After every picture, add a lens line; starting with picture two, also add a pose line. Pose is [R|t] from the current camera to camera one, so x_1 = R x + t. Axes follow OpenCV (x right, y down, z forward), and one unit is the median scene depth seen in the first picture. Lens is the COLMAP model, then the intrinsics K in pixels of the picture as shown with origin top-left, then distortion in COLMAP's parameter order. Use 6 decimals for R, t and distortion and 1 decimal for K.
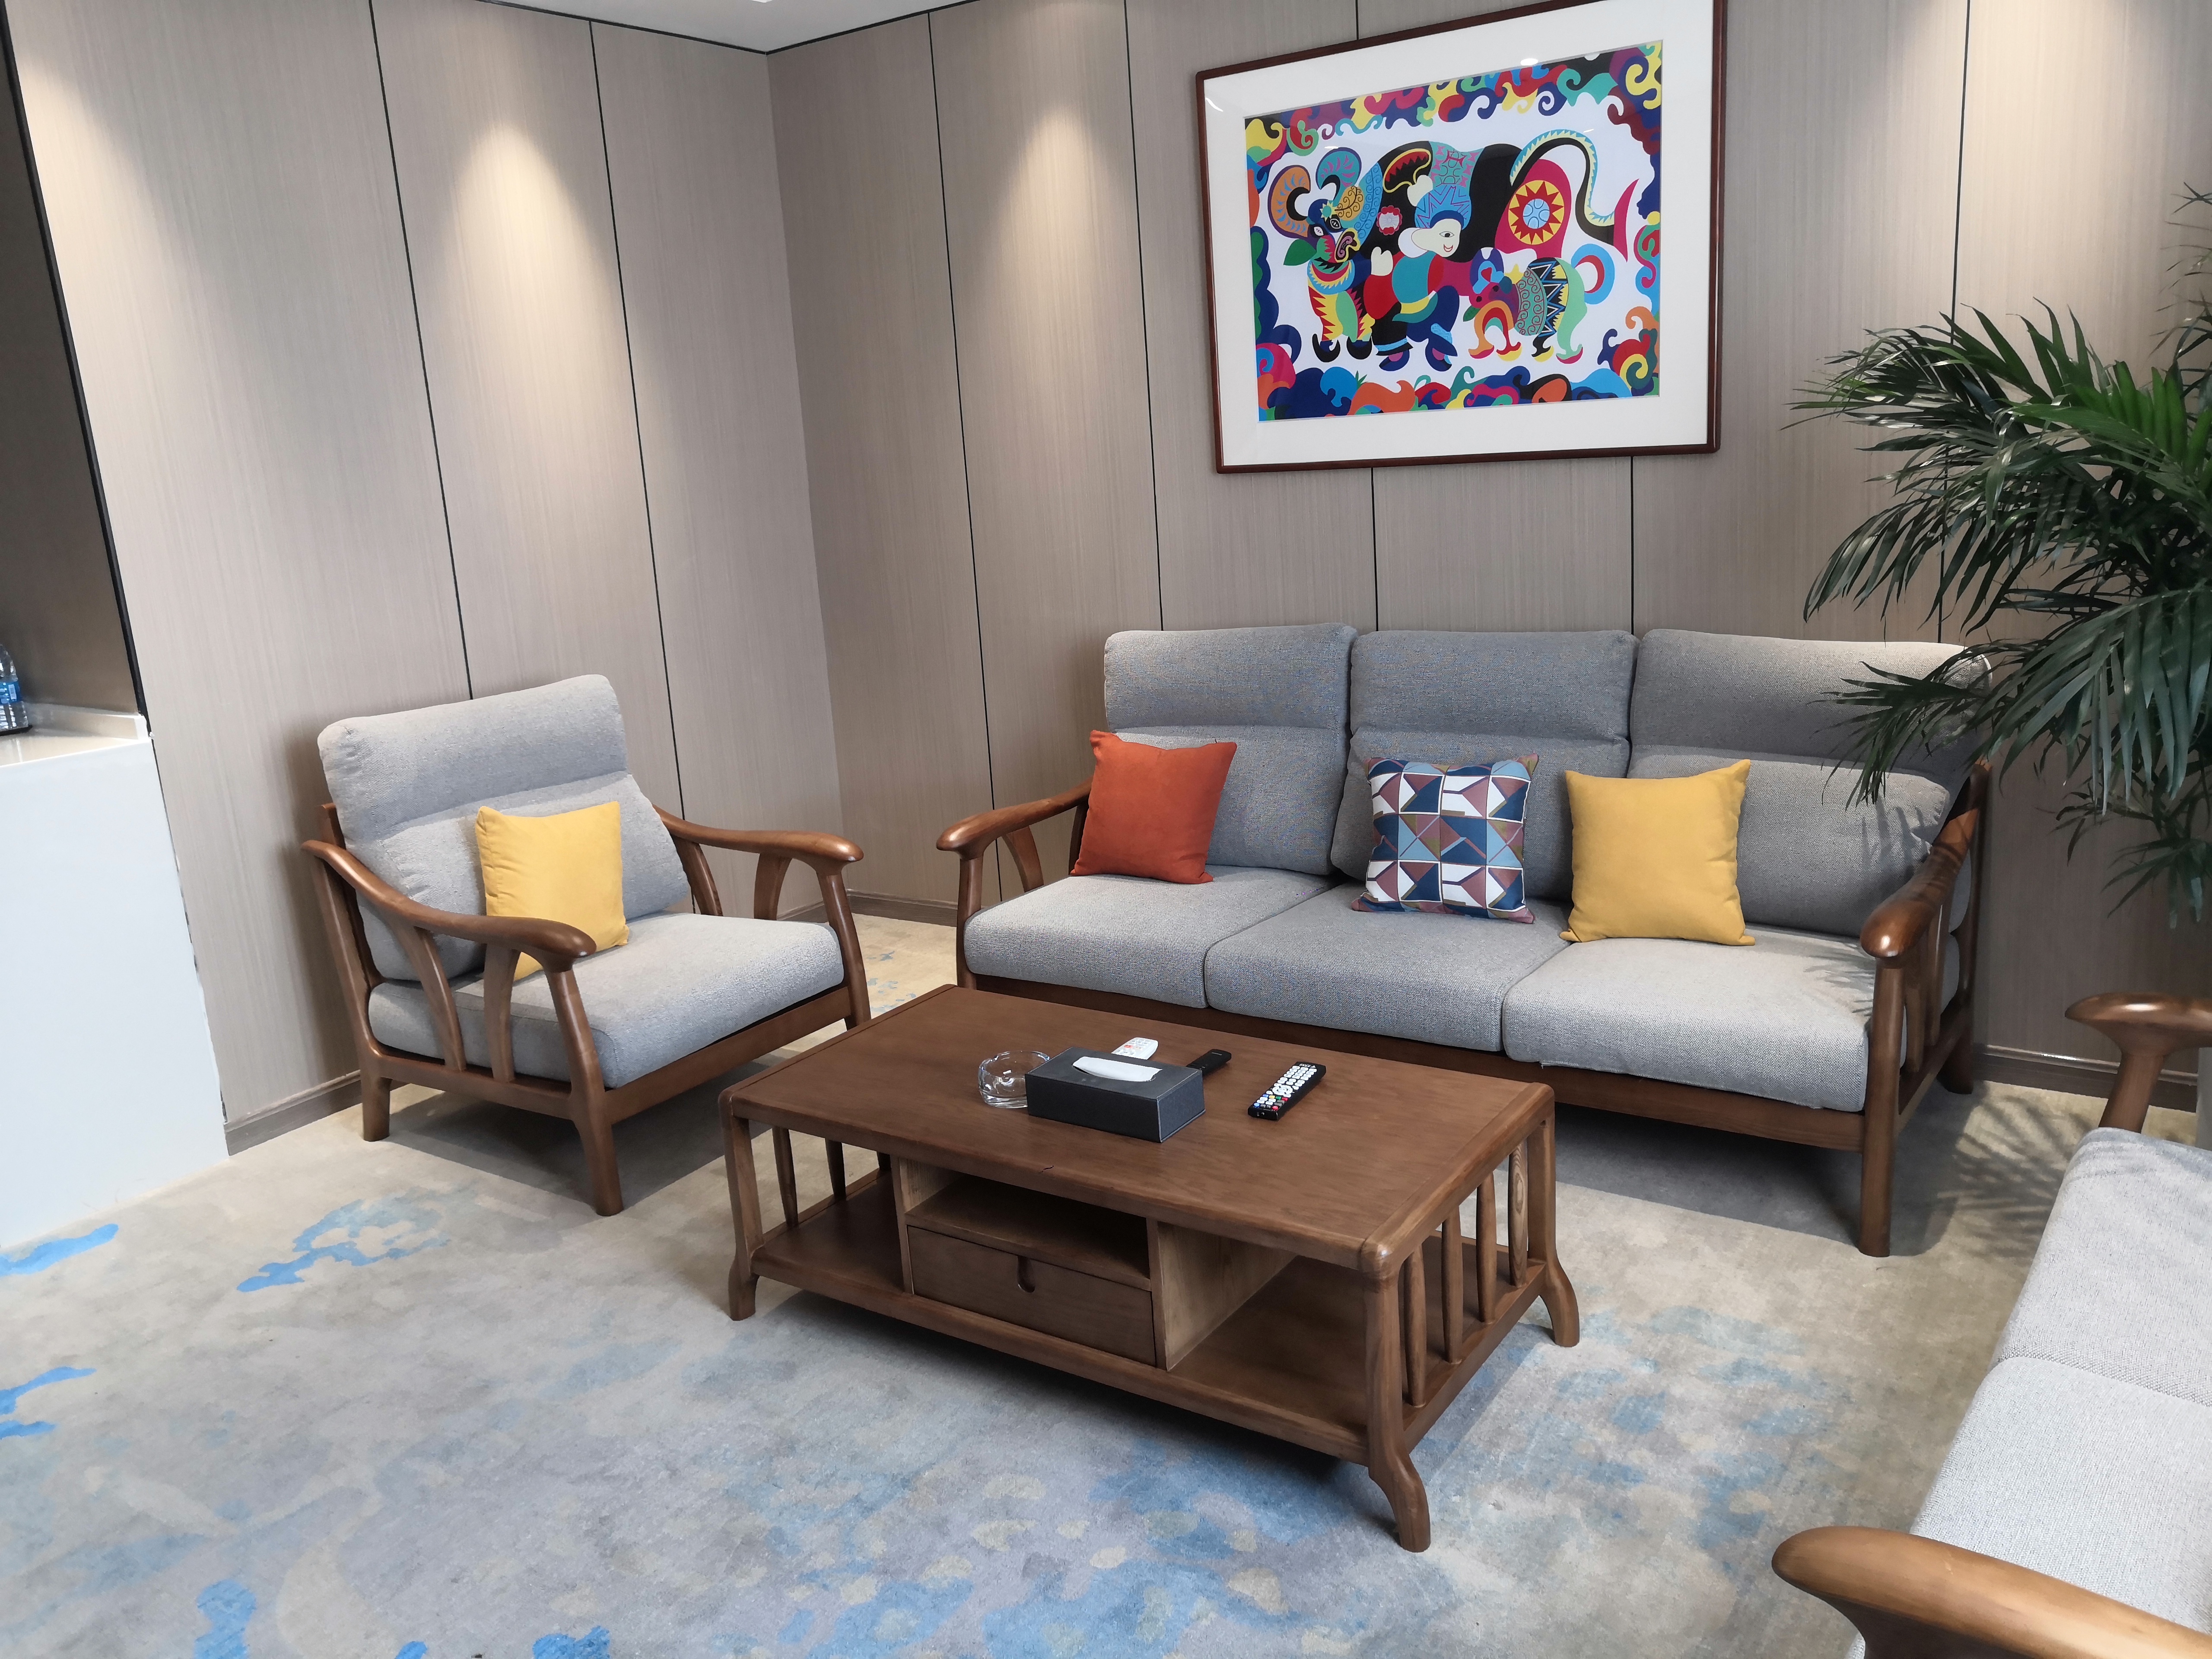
lens RADIAL K [[1733.1, 0, 1106.0], [0, 1733.1, 829.5], [0, 0, 1]] dist [-0.020097, 0.072918]
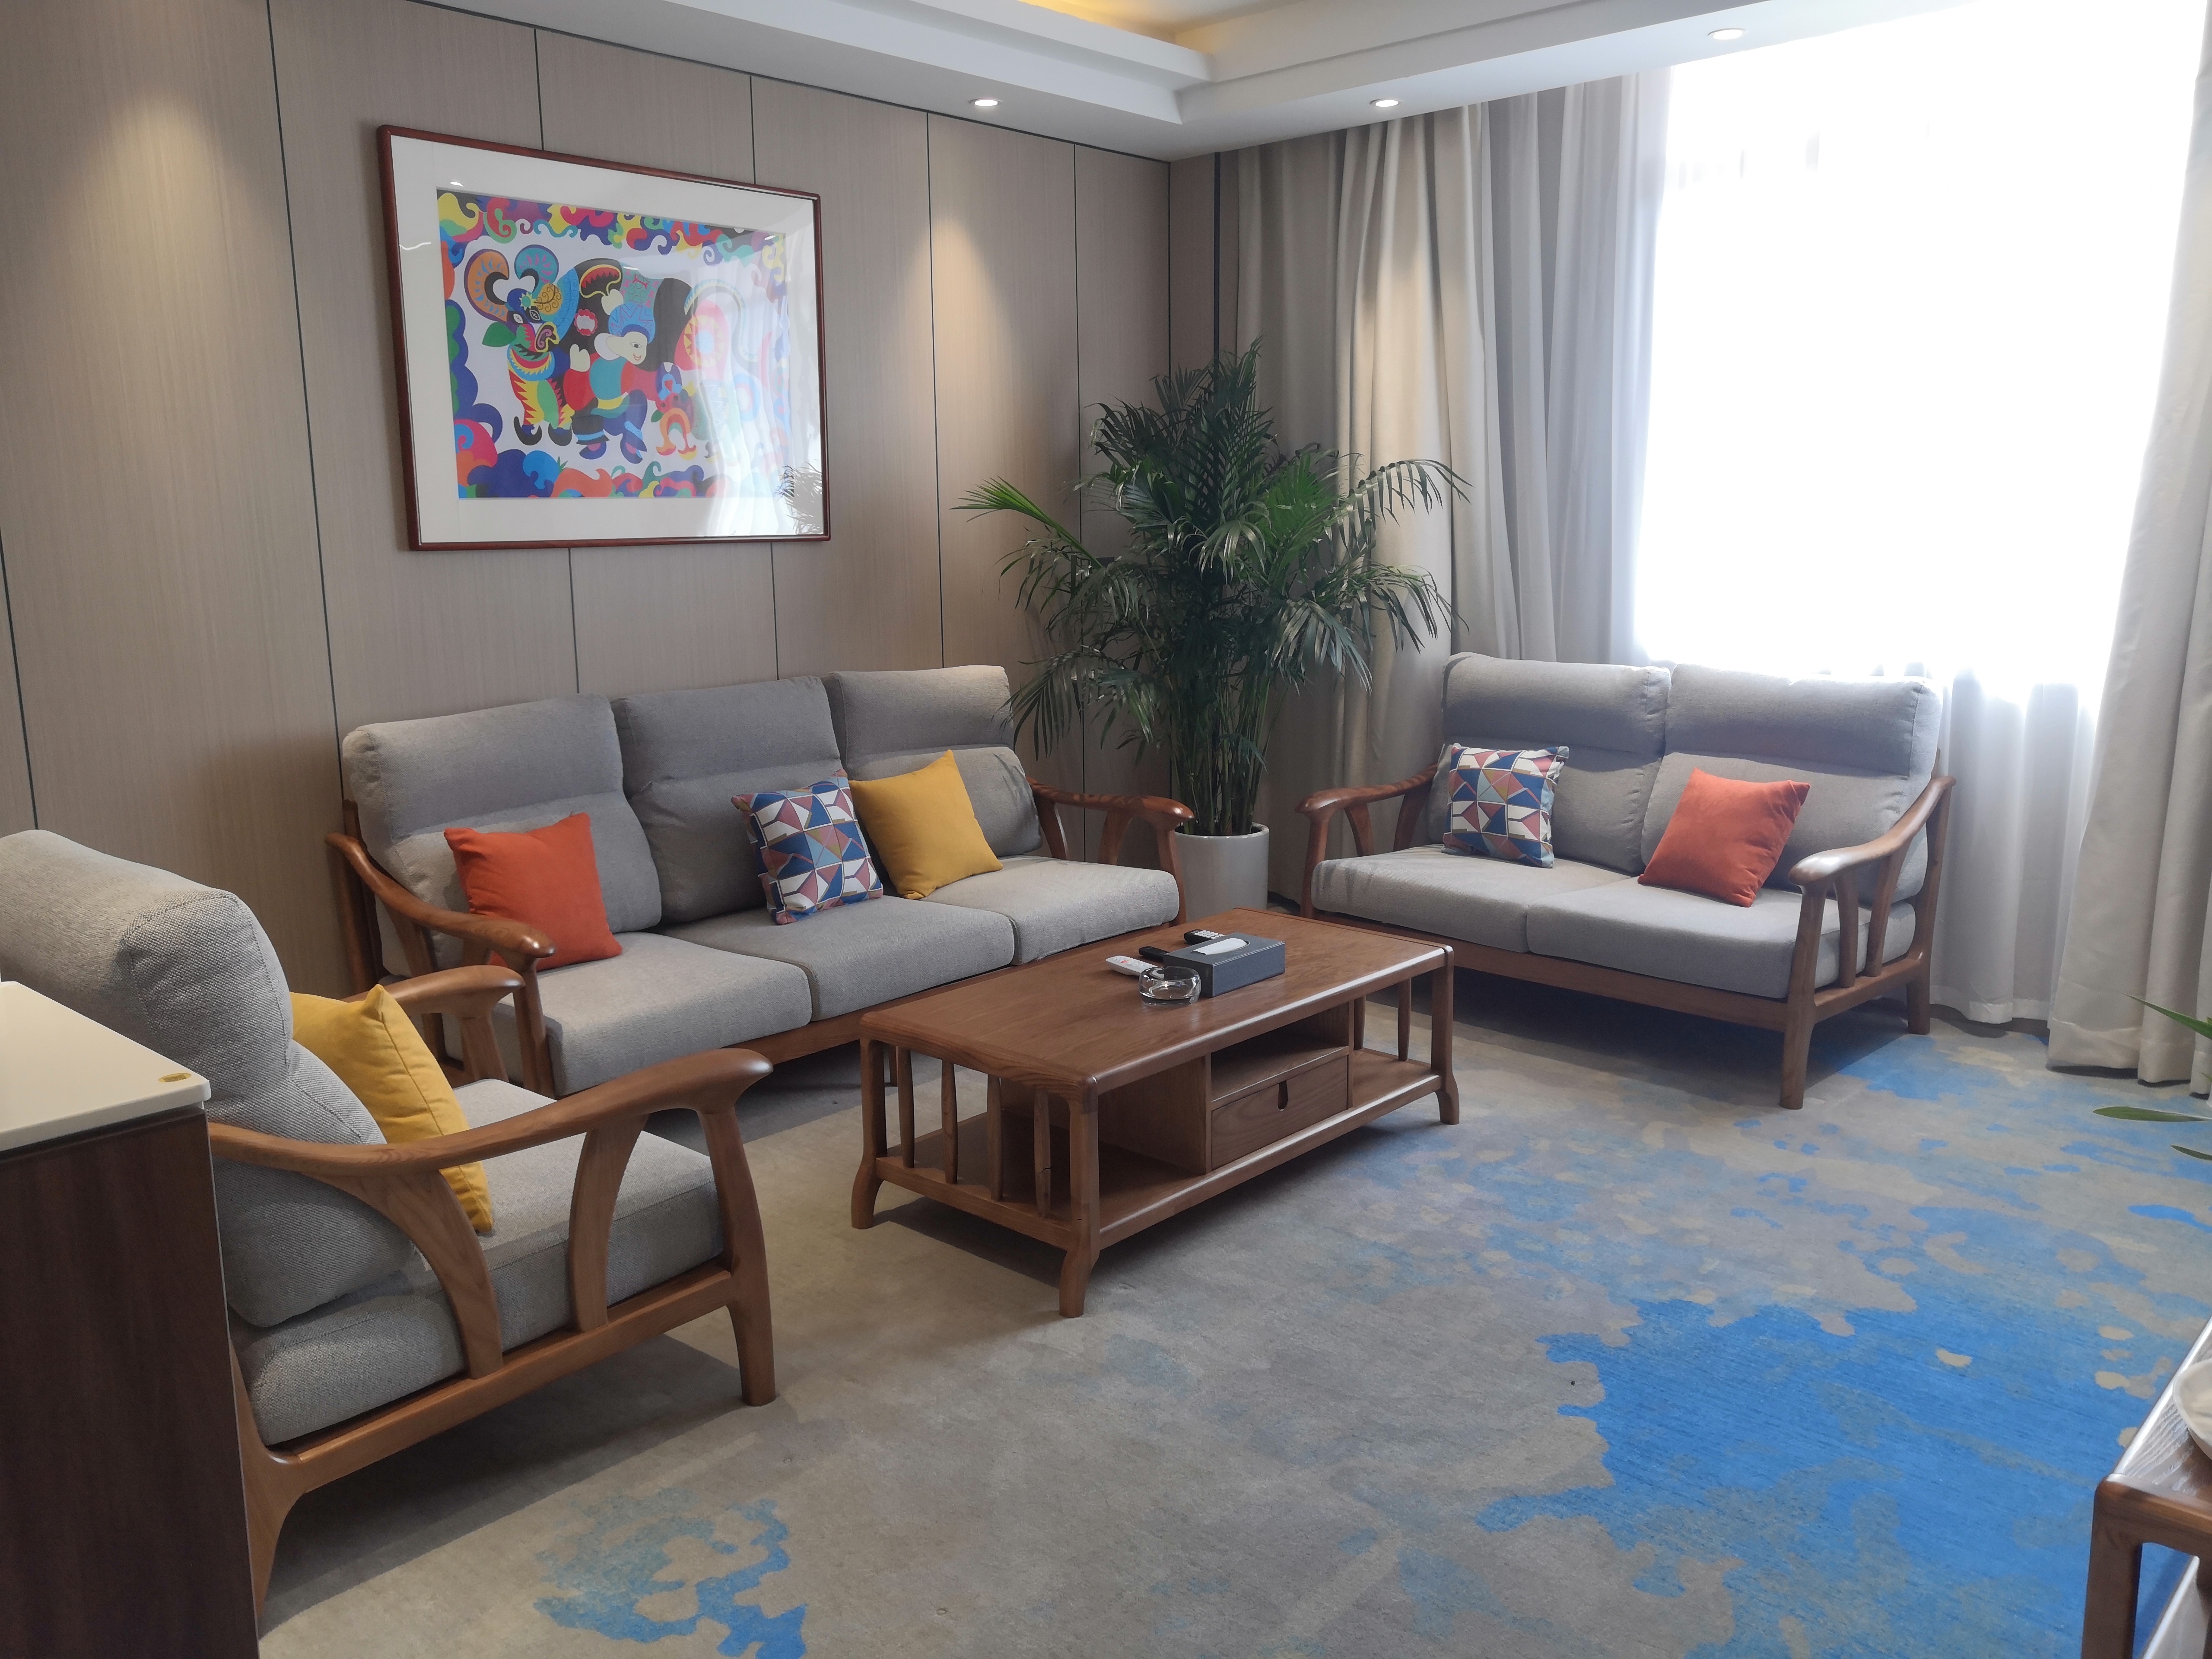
lens RADIAL K [[1733.1, 0, 1106.0], [0, 1733.1, 829.5], [0, 0, 1]] dist [-0.020097, 0.072918]
pose [[0.132180, -0.116523, 0.984353, -0.893667], [0.231679, 0.969192, 0.083618, -0.057194], [-0.963770, 0.217001, 0.155104, 0.578352]]
